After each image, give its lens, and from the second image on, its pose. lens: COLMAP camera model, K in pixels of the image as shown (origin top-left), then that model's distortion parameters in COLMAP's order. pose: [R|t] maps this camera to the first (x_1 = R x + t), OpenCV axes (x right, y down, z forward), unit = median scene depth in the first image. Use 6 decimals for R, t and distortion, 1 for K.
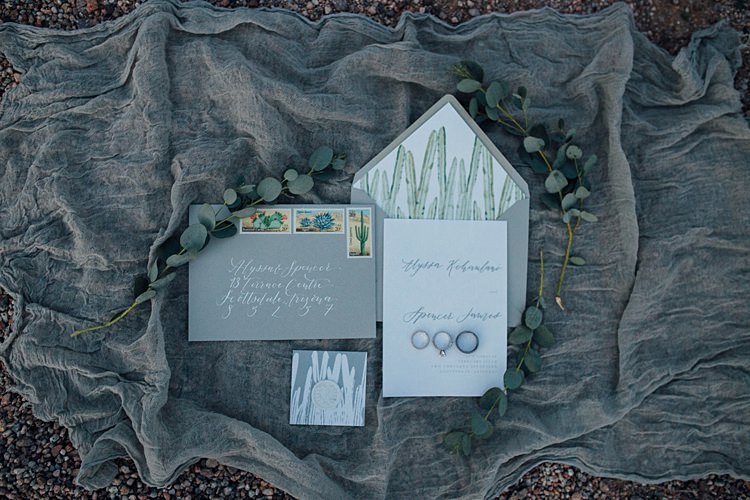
lens RADIAL K [[770.0, 0, 375.0], [0, 770.0, 250.0], [0, 0, 1]] dist [0.008118, 0.005444]
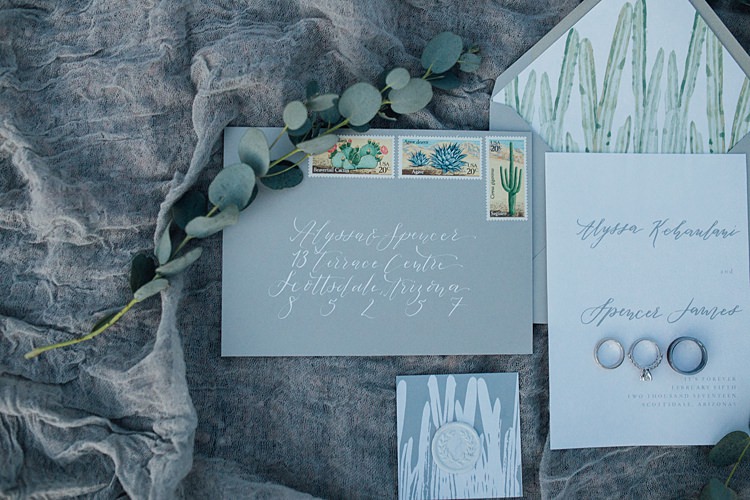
lens RADIAL K [[750.3, 0, 375.0], [0, 750.3, 250.0], [0, 0, 1]] dist [-0.011009, 0.008224]
pose [[0.999787, -0.016600, -0.012226, -0.117890], [0.016691, 0.999834, 0.007351, 0.029439], [0.012102, -0.007554, 0.999898, 0.422761]]
